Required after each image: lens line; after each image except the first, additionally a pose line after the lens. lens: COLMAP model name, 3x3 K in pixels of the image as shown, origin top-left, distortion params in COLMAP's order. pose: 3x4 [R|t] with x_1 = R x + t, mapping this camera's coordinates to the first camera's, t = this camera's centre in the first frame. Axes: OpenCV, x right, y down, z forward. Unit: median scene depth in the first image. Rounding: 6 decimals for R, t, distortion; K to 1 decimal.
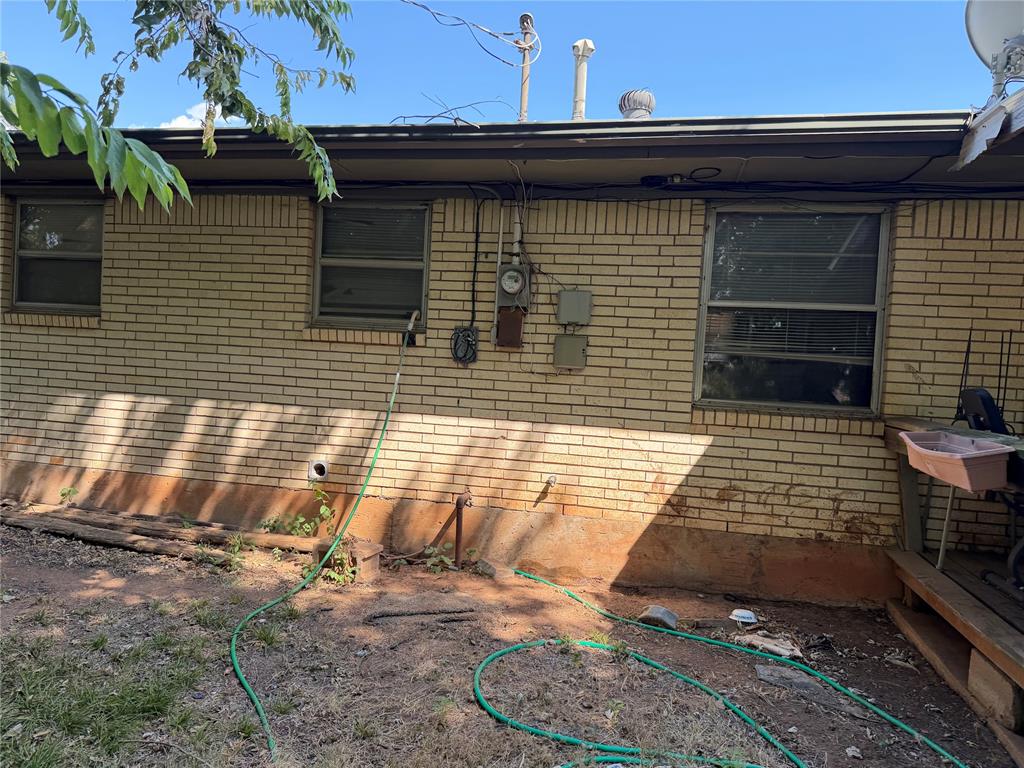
lens RADIAL K [[715.5, 0, 510.5], [0, 715.5, 389.4], [0, 0, 1]] dist [-0.004633, -0.008409]
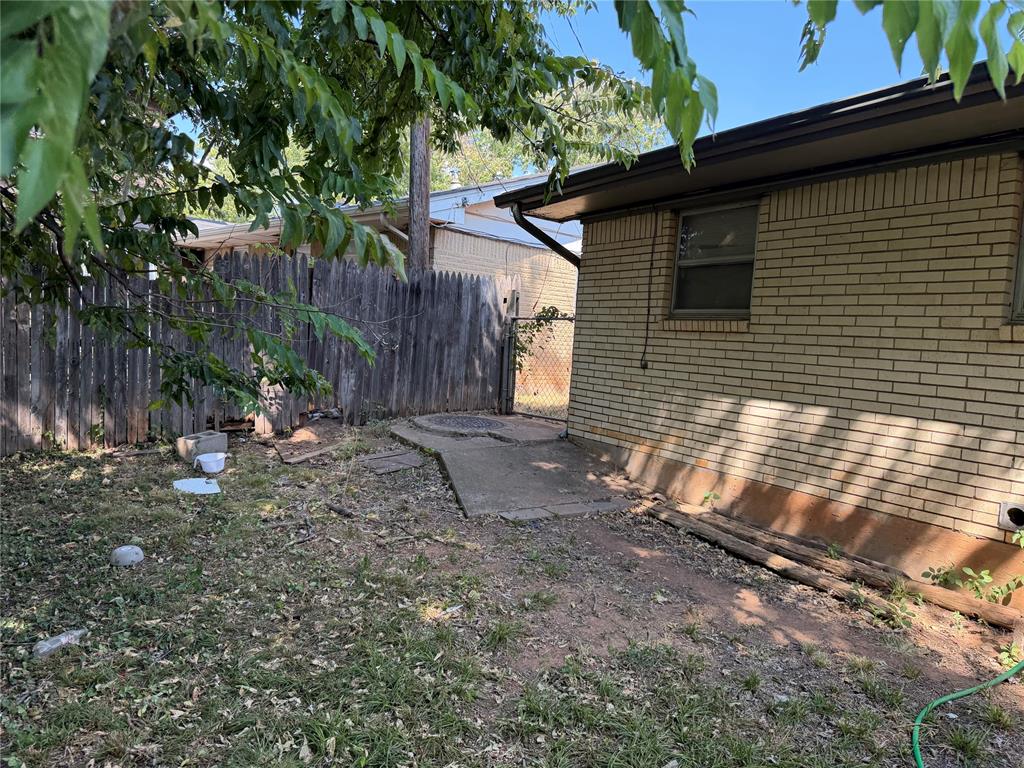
lens RADIAL K [[715.5, 0, 510.5], [0, 715.5, 389.4], [0, 0, 1]] dist [-0.004633, -0.008409]
pose [[0.688787, 0.038198, -0.723957, -0.097442], [-0.050592, 0.998709, 0.004560, 0.004535], [0.723196, 0.033485, 0.689831, 0.103717]]
